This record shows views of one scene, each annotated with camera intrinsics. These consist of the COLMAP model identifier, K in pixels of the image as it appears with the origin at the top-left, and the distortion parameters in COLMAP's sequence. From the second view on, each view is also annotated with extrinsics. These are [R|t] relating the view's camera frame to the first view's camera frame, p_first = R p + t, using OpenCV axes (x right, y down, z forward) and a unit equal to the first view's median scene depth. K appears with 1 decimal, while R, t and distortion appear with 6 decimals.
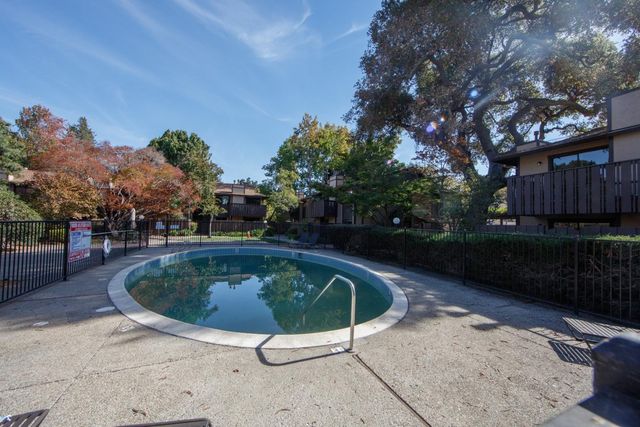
lens RADIAL K [[254.6, 0, 320.6], [0, 254.6, 215.4], [0, 0, 1]] dist [-0.001050, -0.000128]
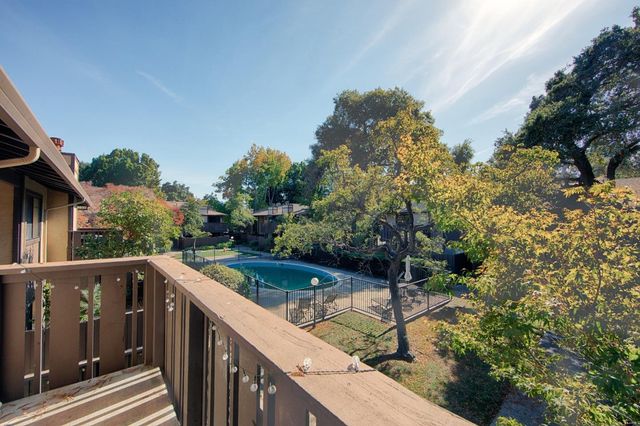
lens RADIAL K [[254.6, 0, 320.6], [0, 254.6, 214.9], [0, 0, 1]] dist [-0.001050, -0.000128]
pose [[0.956797, -0.016372, 0.290297, -0.106350], [0.013129, 0.999828, 0.013114, -0.069704], [-0.290461, -0.008736, 0.956847, -0.252529]]
